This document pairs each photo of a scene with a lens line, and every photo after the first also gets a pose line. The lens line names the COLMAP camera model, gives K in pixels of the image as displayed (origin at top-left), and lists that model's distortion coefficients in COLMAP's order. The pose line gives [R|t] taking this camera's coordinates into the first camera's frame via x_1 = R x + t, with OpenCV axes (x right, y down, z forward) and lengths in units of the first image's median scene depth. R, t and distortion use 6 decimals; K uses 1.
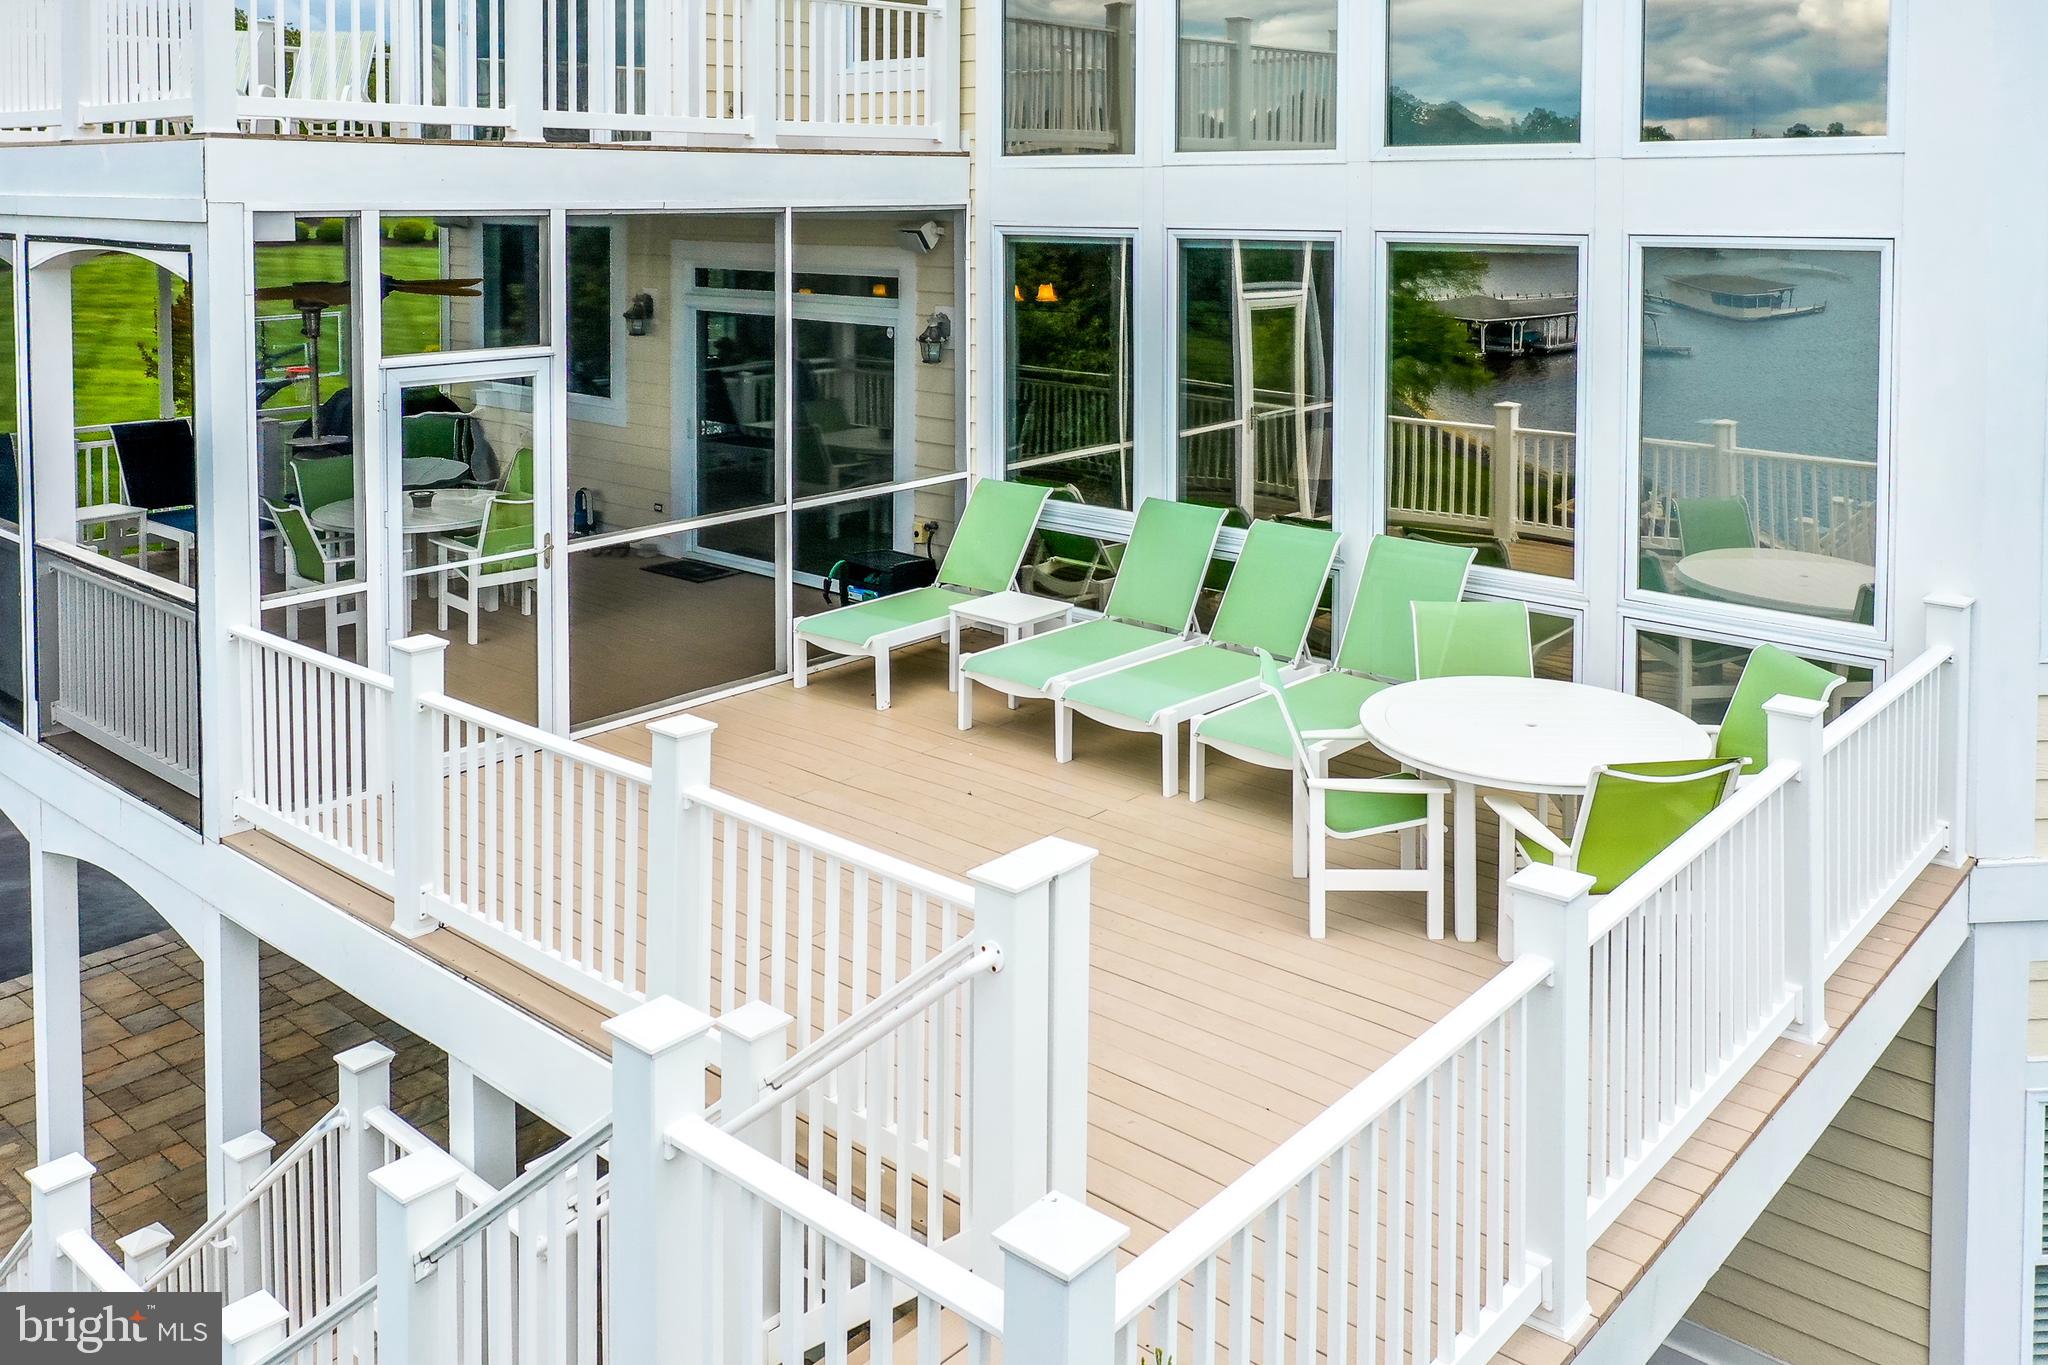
lens RADIAL K [[1737.3, 0, 1045.4], [0, 1737.3, 647.2], [0, 0, 1]] dist [0.000785, 0.005685]
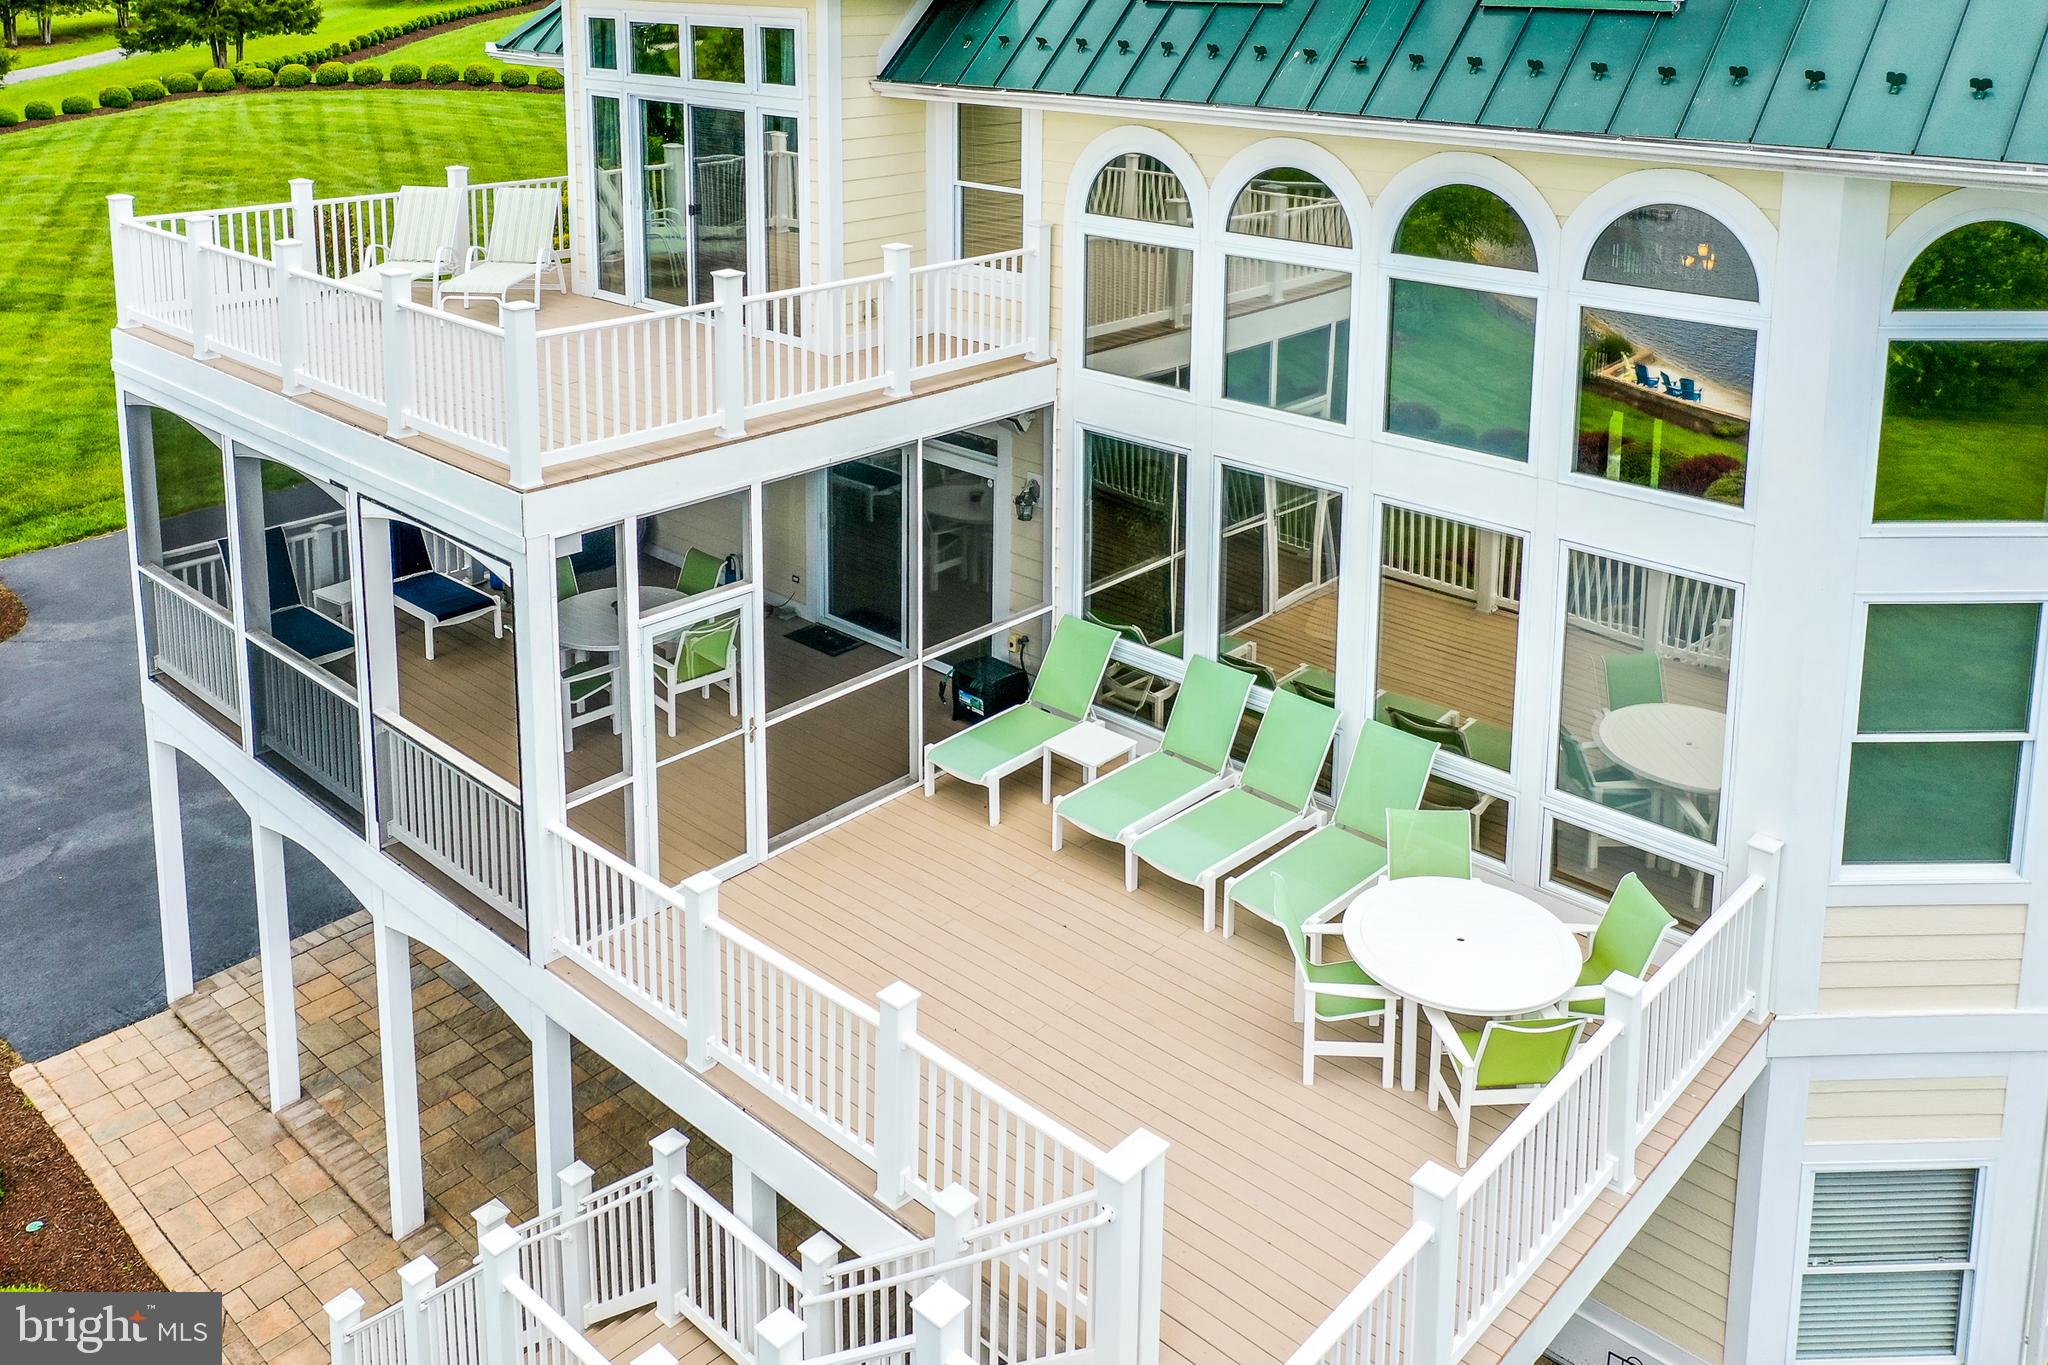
lens RADIAL K [[1624.4, 0, 1032.4], [0, 1624.4, 707.3], [0, 0, 1]] dist [0.003509, 0.003734]
pose [[0.999442, 0.007179, -0.032613, -0.026062], [-0.002391, 0.989494, 0.144551, -0.254182], [0.033309, -0.144392, 0.988960, -0.242444]]
